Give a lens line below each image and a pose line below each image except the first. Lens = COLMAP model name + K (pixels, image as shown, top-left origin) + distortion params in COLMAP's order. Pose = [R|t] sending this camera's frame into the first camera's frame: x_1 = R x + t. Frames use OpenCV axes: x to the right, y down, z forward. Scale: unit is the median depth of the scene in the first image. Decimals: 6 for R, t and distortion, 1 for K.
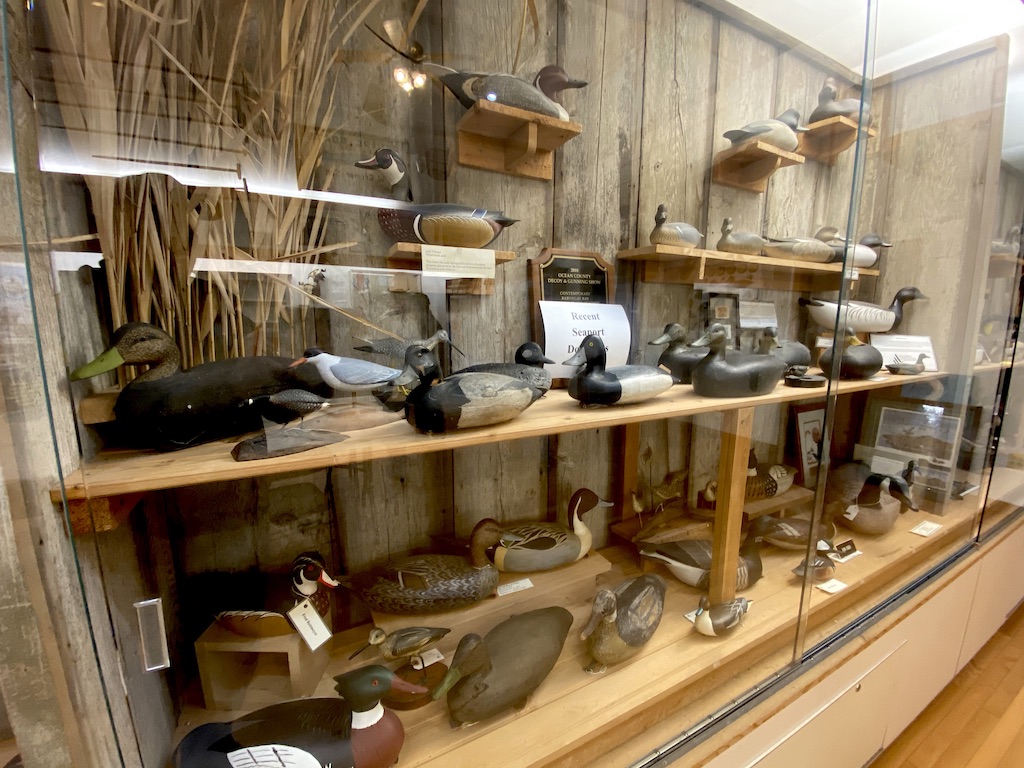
lens RADIAL K [[417.5, 0, 512.0], [0, 417.5, 384.0], [0, 0, 1]] dist [-0.000312, -0.000044]
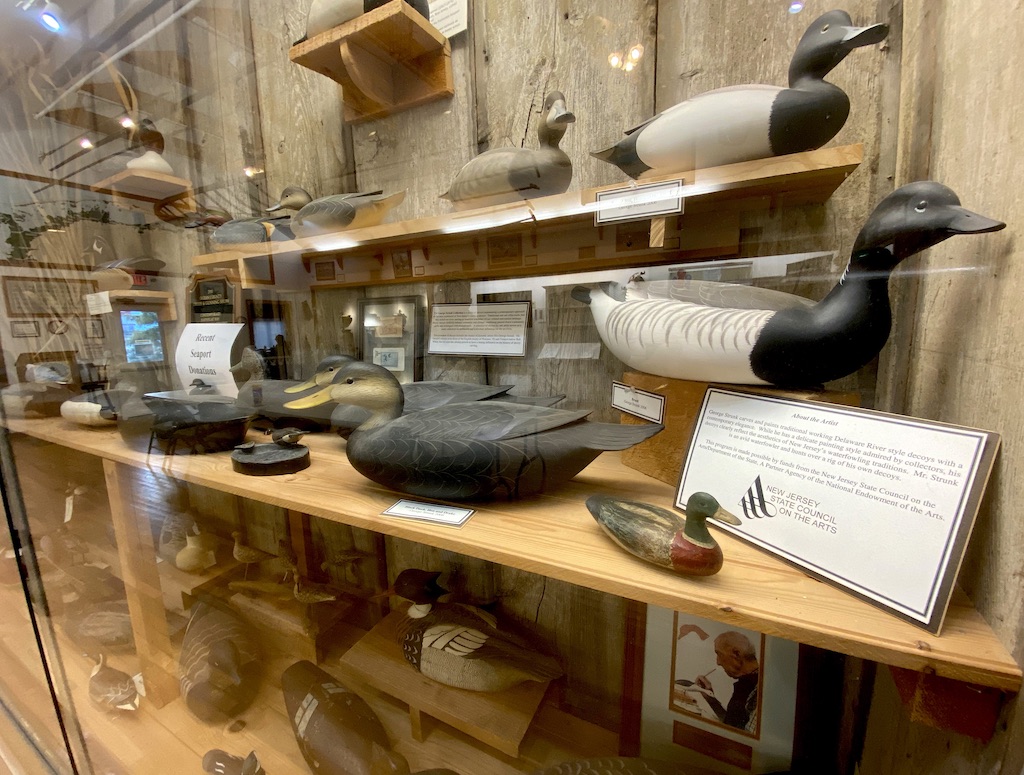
lens RADIAL K [[409.8, 0, 512.0], [0, 409.8, 387.5], [0, 0, 1]] dist [0.000058, -0.000023]
pose [[0.584590, 0.108289, -0.804069, 1.085077], [-0.103406, 0.992915, 0.058541, -0.134896], [0.804712, 0.048923, 0.591646, 0.777546]]
